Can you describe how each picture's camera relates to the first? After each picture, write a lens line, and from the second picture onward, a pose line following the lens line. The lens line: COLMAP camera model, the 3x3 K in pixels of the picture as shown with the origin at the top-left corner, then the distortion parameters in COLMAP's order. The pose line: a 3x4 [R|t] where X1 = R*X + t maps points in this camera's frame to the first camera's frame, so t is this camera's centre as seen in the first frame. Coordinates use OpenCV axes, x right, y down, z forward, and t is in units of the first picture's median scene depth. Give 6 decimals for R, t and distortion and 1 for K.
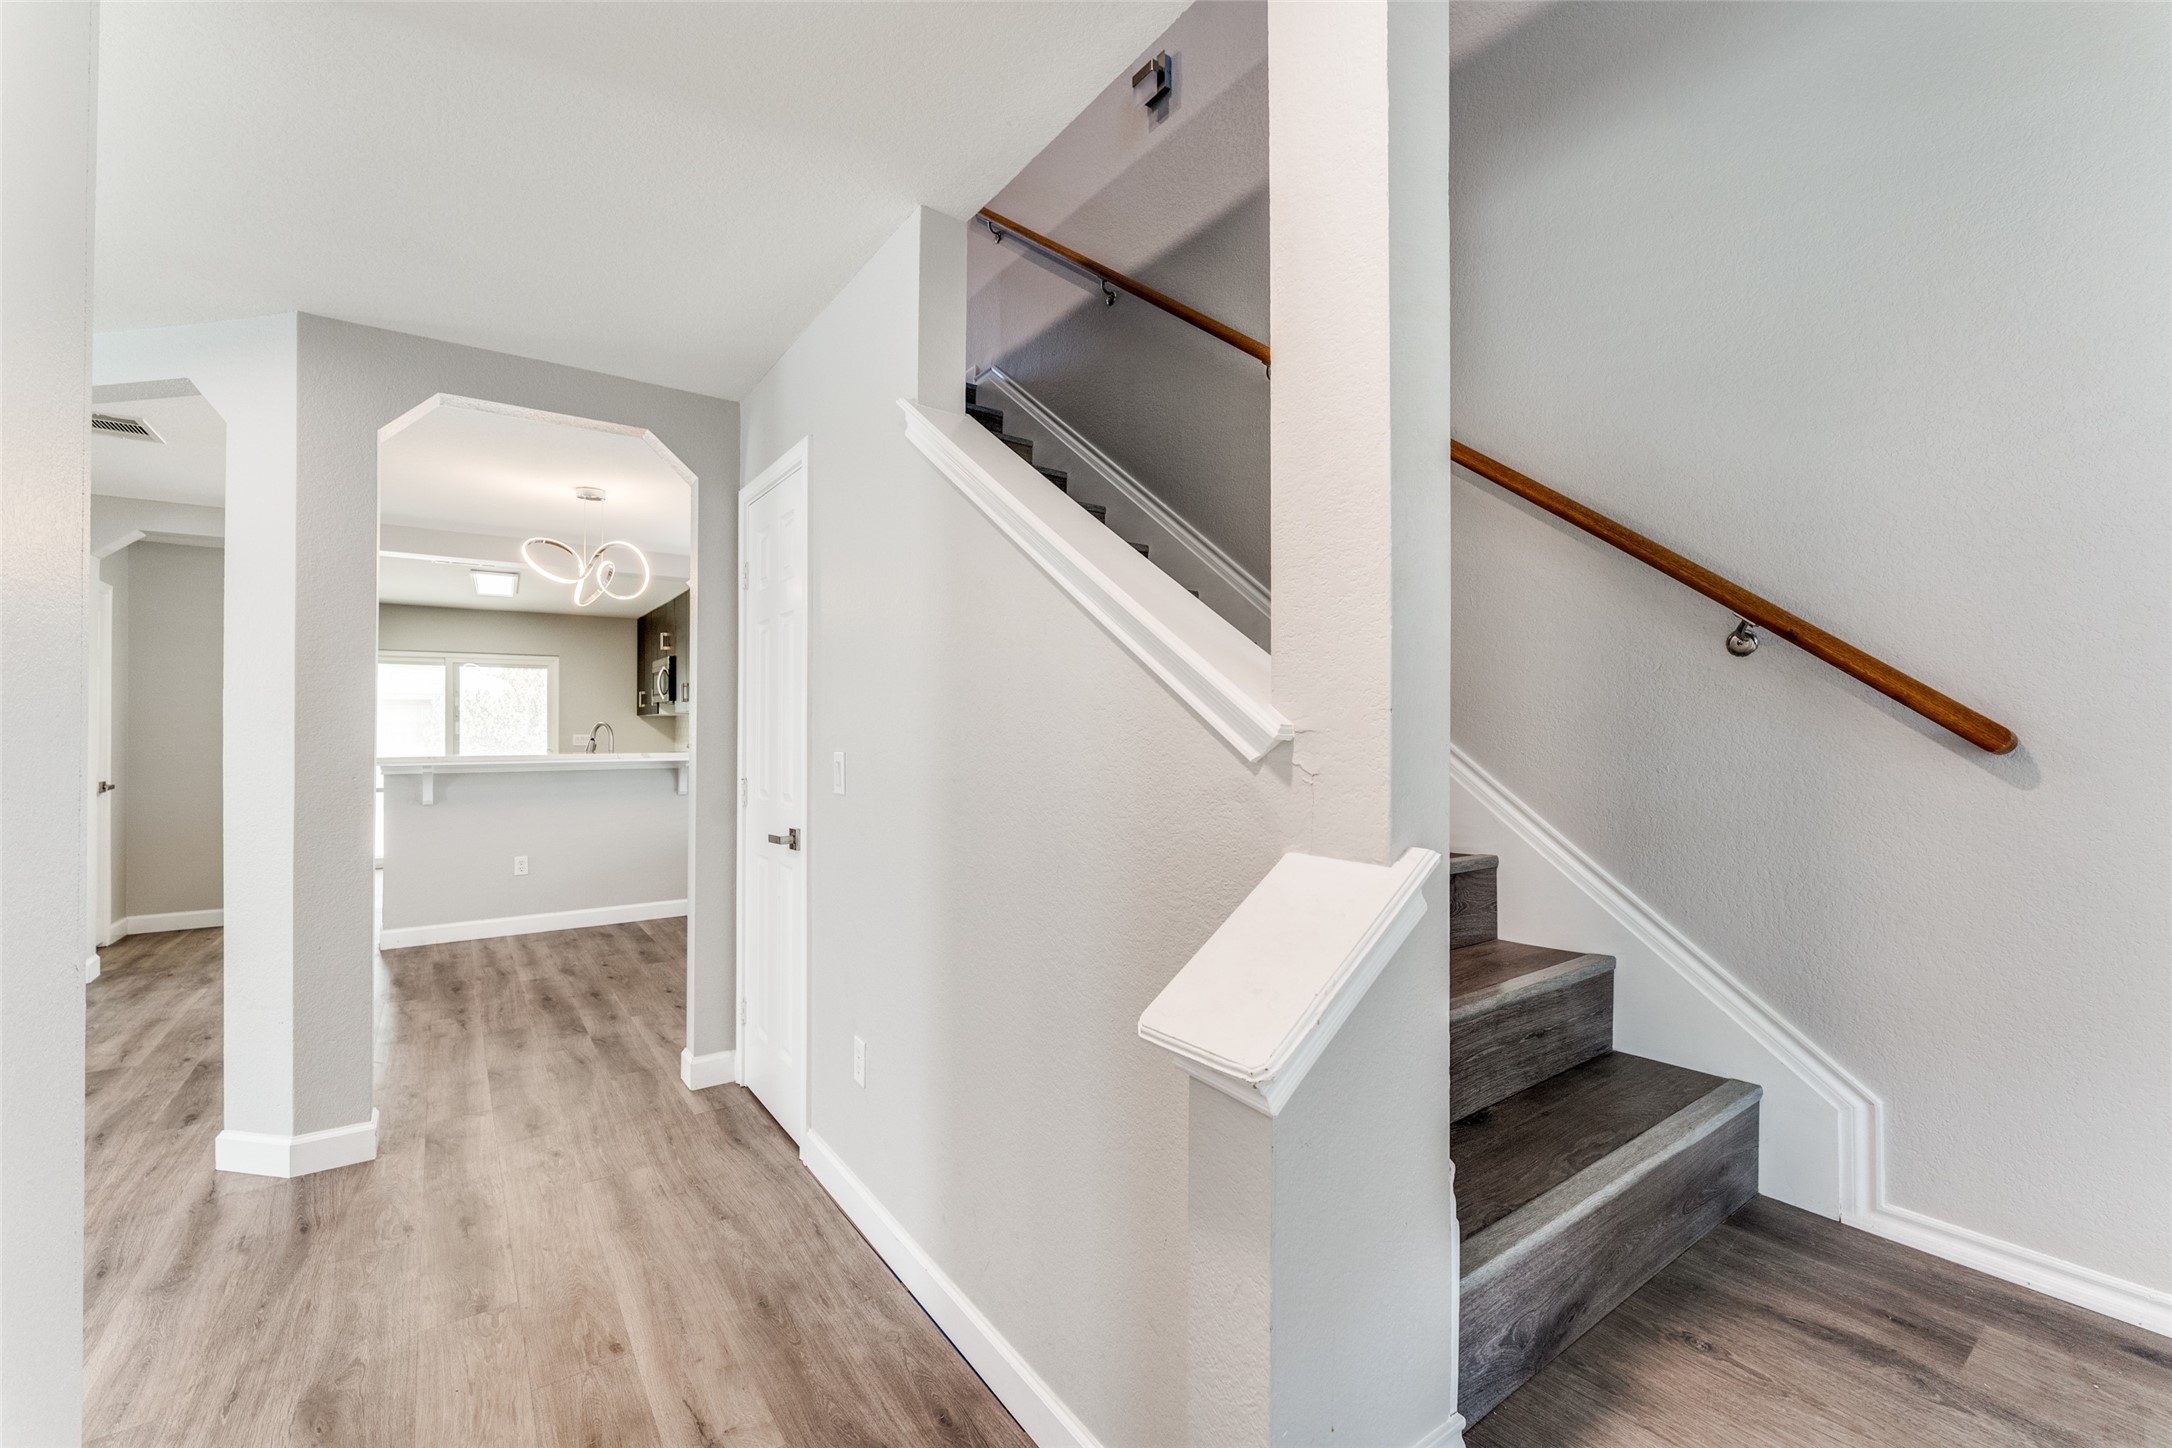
lens RADIAL K [[896.0, 0, 1089.9], [0, 896.0, 718.6], [0, 0, 1]] dist [-0.001402, 0.000211]
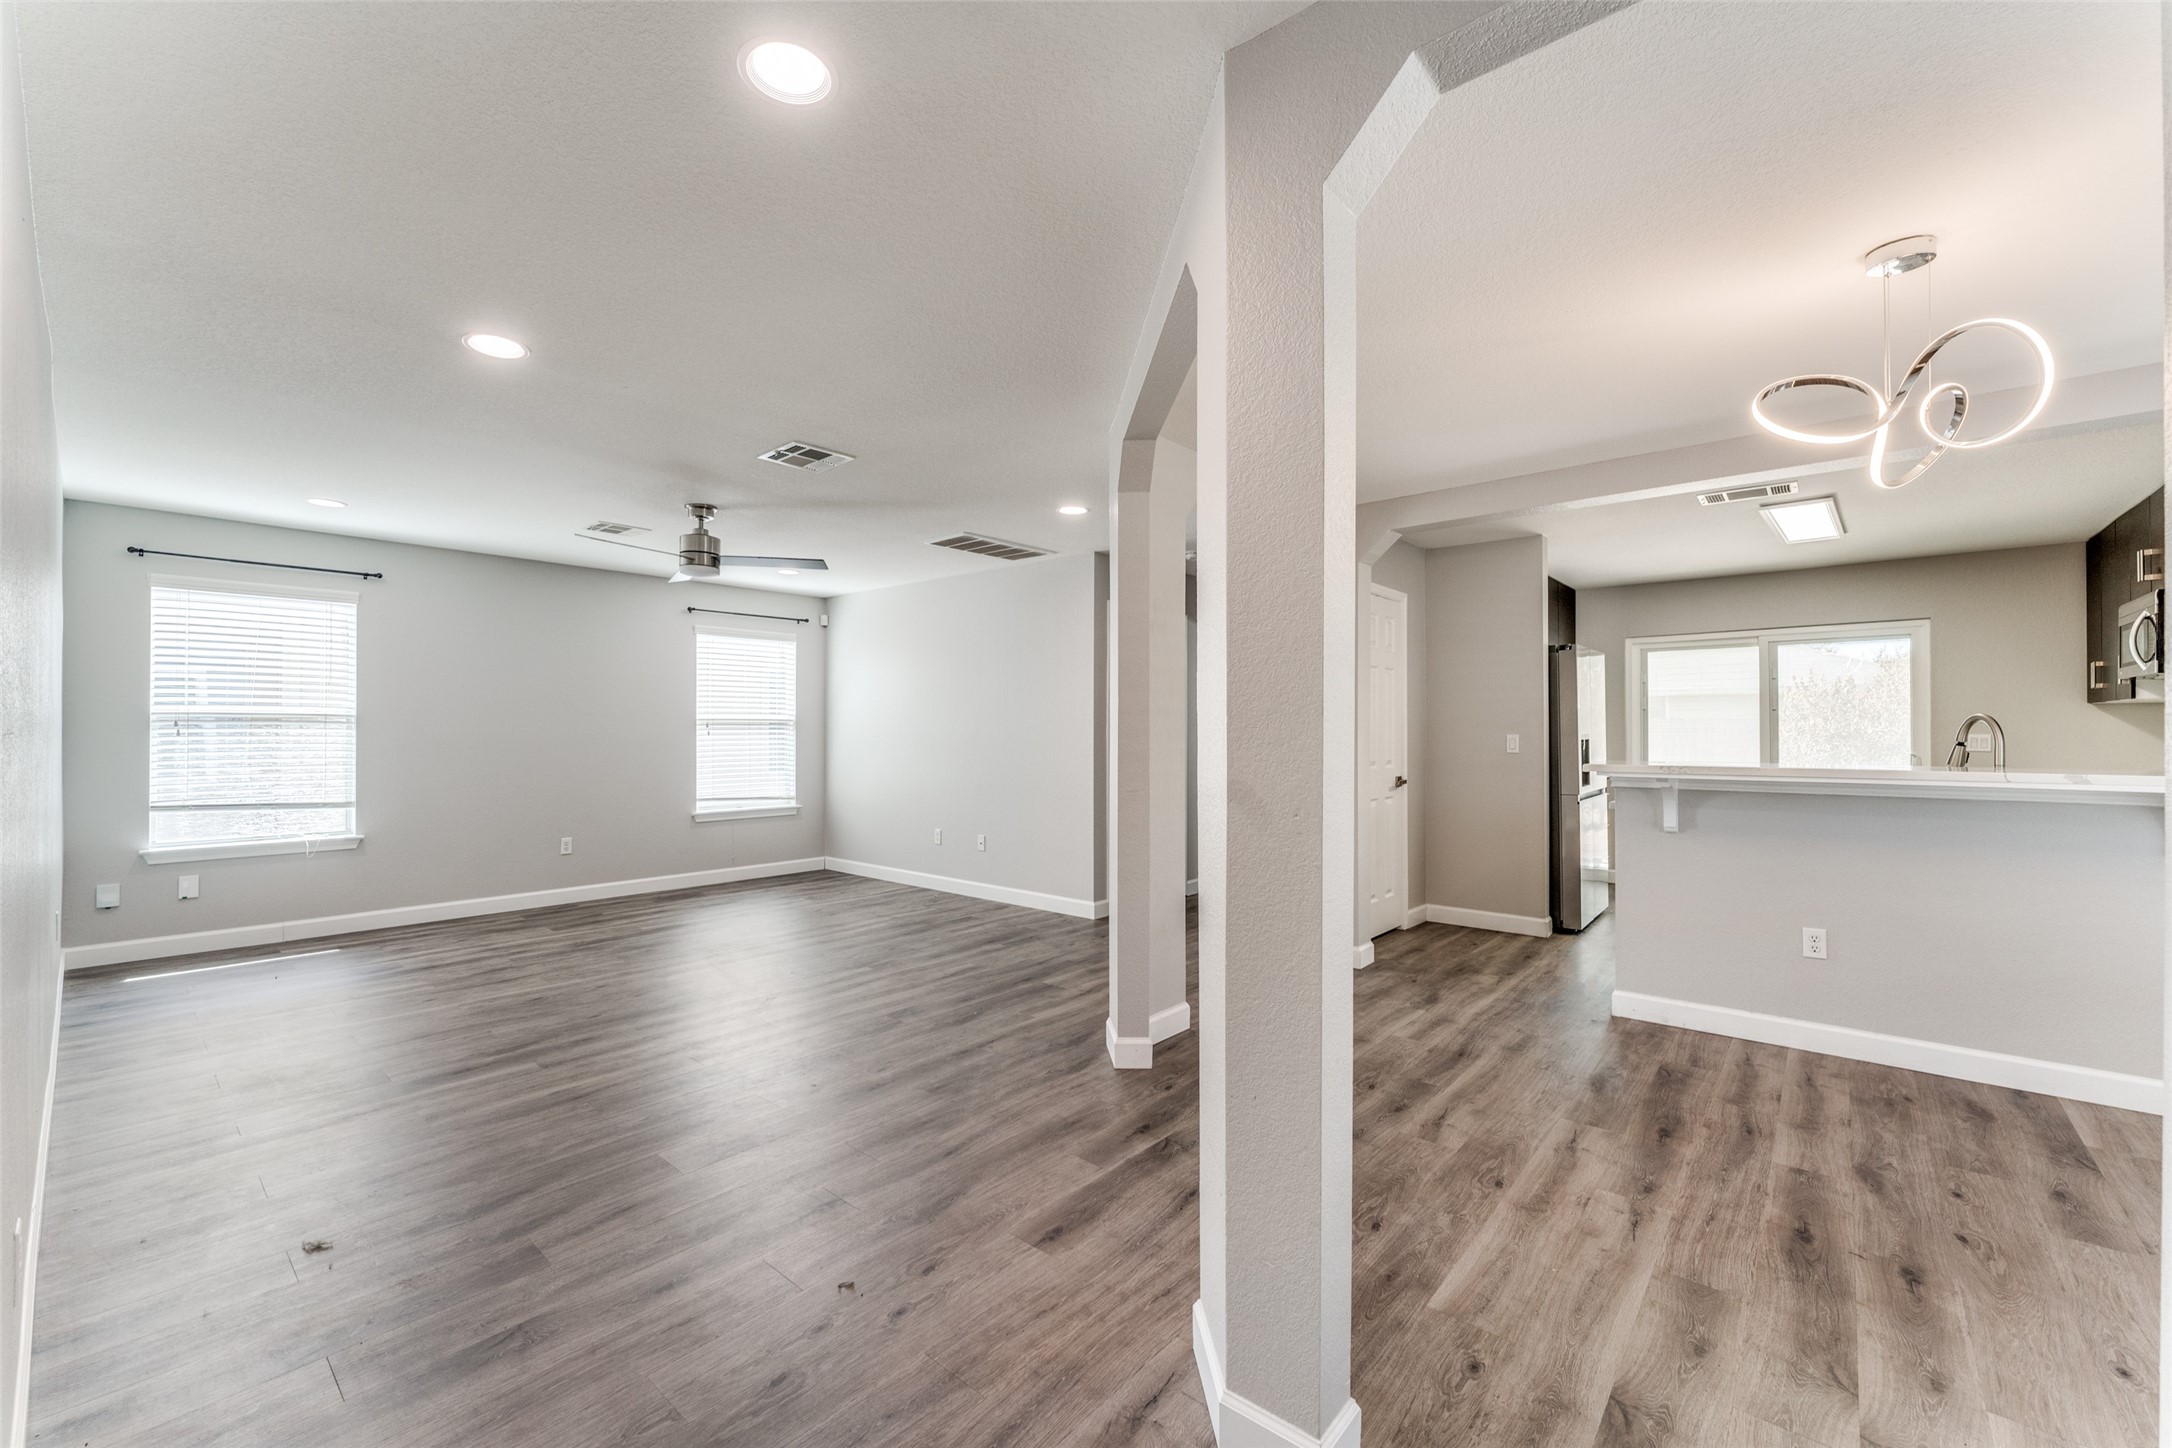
lens RADIAL K [[879.0, 0, 1072.2], [0, 879.0, 732.0], [0, 0, 1]] dist [0.000465, -0.002827]
pose [[0.224403, 0.002614, -0.974493, -0.177834], [0.013998, 0.999885, 0.005906, 0.005636], [0.974396, -0.014966, 0.224340, 0.417726]]
